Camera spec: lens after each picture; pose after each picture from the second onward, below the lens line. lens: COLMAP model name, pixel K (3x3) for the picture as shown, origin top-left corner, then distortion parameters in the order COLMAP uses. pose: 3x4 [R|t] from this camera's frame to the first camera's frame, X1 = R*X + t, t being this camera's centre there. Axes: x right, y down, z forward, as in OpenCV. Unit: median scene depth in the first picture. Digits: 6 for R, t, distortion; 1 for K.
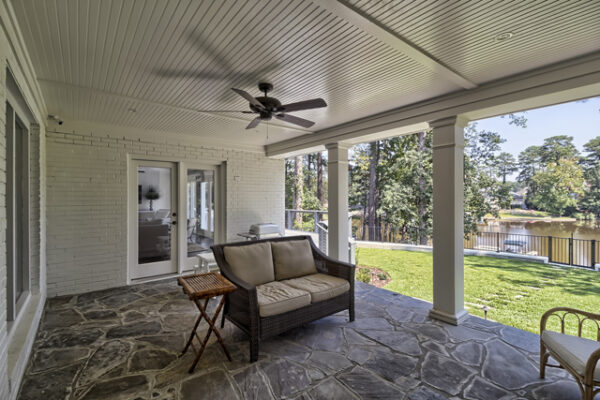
lens RADIAL K [[279.8, 0, 300.0], [0, 279.8, 200.0], [0, 0, 1]] dist [0.000177, -0.000119]
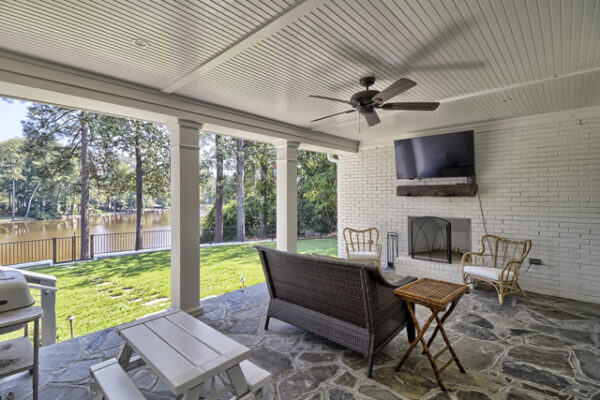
lens RADIAL K [[285.5, 0, 296.7], [0, 285.5, 204.1], [0, 0, 1]] dist [0.012617, 0.000113]
pose [[-0.146618, -0.020712, 0.988976, -0.644549], [0.009428, 0.999706, 0.022335, -0.008374], [-0.989148, 0.012599, -0.146380, 0.852017]]
